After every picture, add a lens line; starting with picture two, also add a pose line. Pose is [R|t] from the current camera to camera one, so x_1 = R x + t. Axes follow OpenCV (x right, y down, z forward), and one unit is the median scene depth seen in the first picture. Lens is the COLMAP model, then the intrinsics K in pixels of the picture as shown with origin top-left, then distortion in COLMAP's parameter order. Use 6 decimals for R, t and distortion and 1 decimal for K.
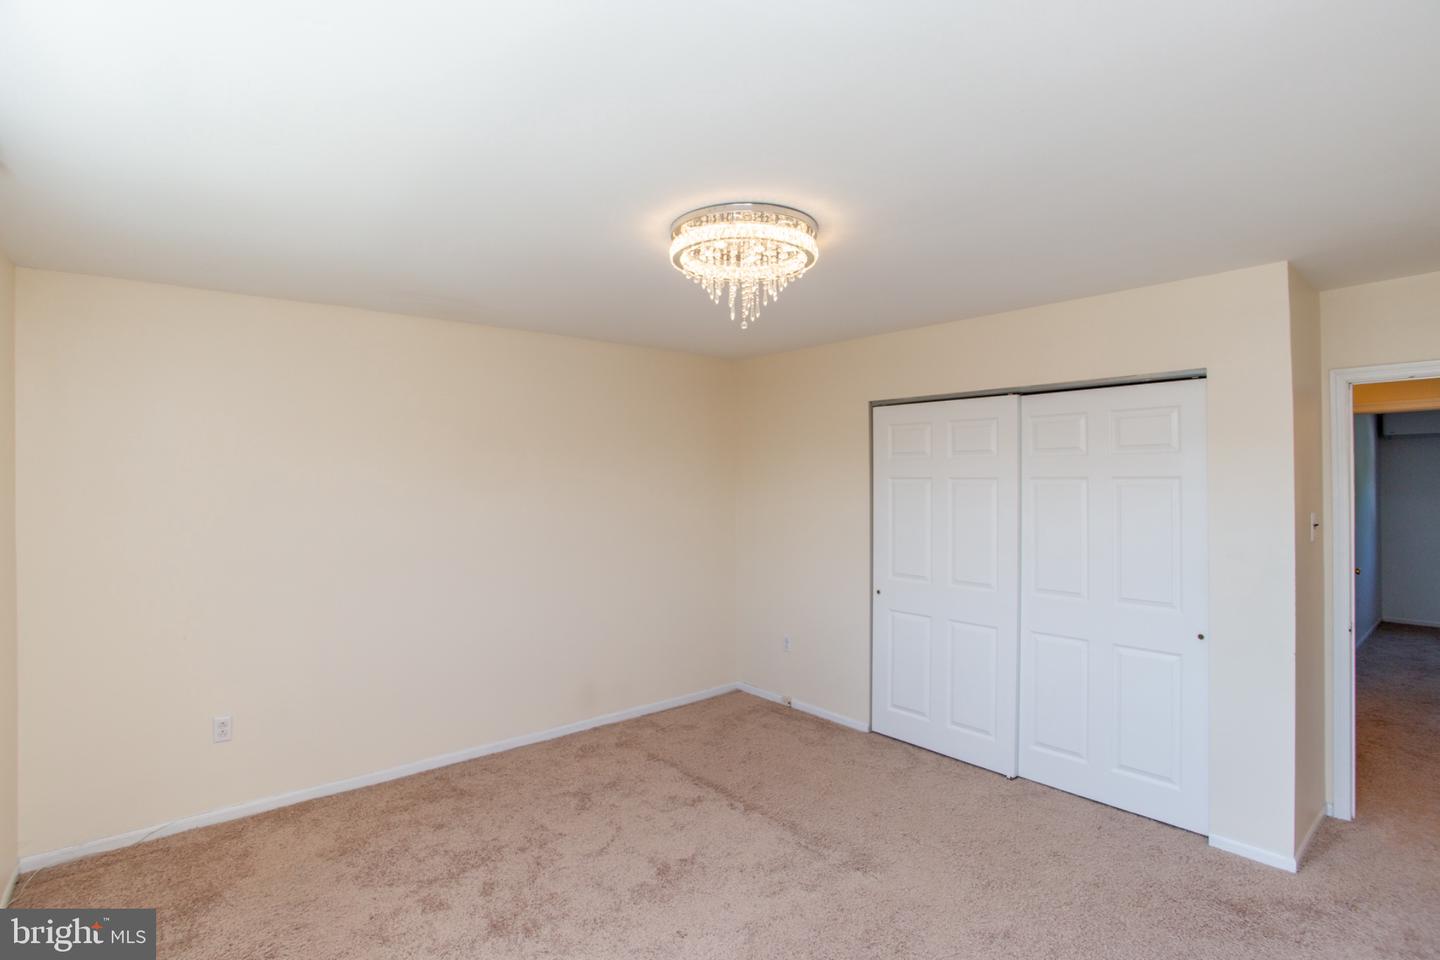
lens RADIAL K [[703.3, 0, 721.4], [0, 703.3, 473.1], [0, 0, 1]] dist [-0.051613, 0.023319]
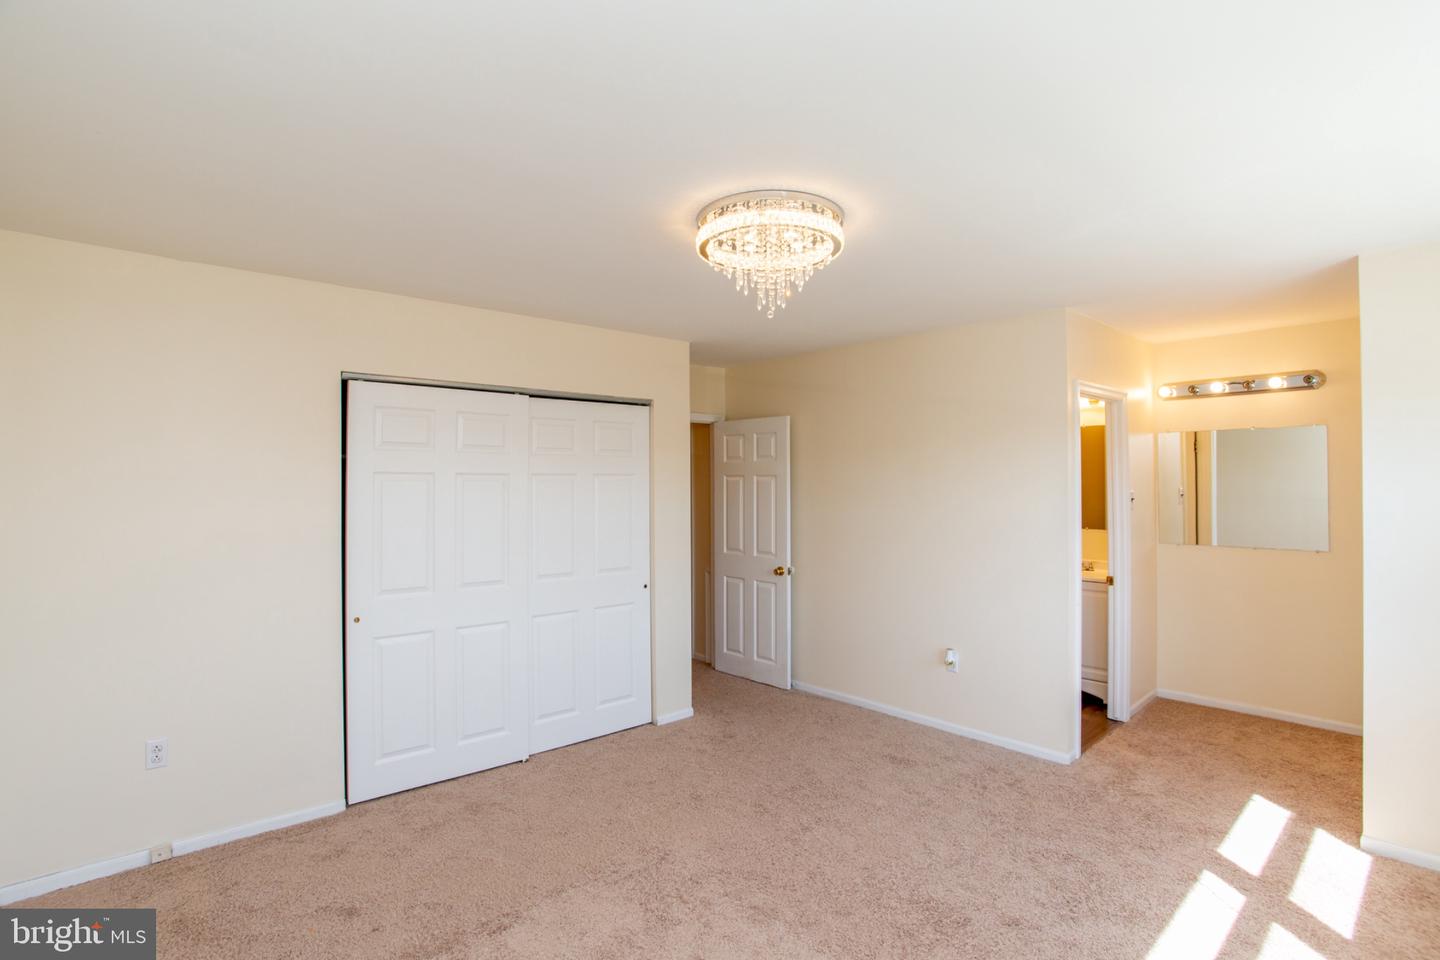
lens RADIAL K [[703.3, 0, 721.4], [0, 703.3, 473.1], [0, 0, 1]] dist [-0.051613, 0.023319]
pose [[-0.004859, 0.005070, 0.999975, -0.639742], [-0.015513, 0.999866, -0.005145, 0.006250], [-0.999868, -0.015537, -0.004779, 0.714922]]
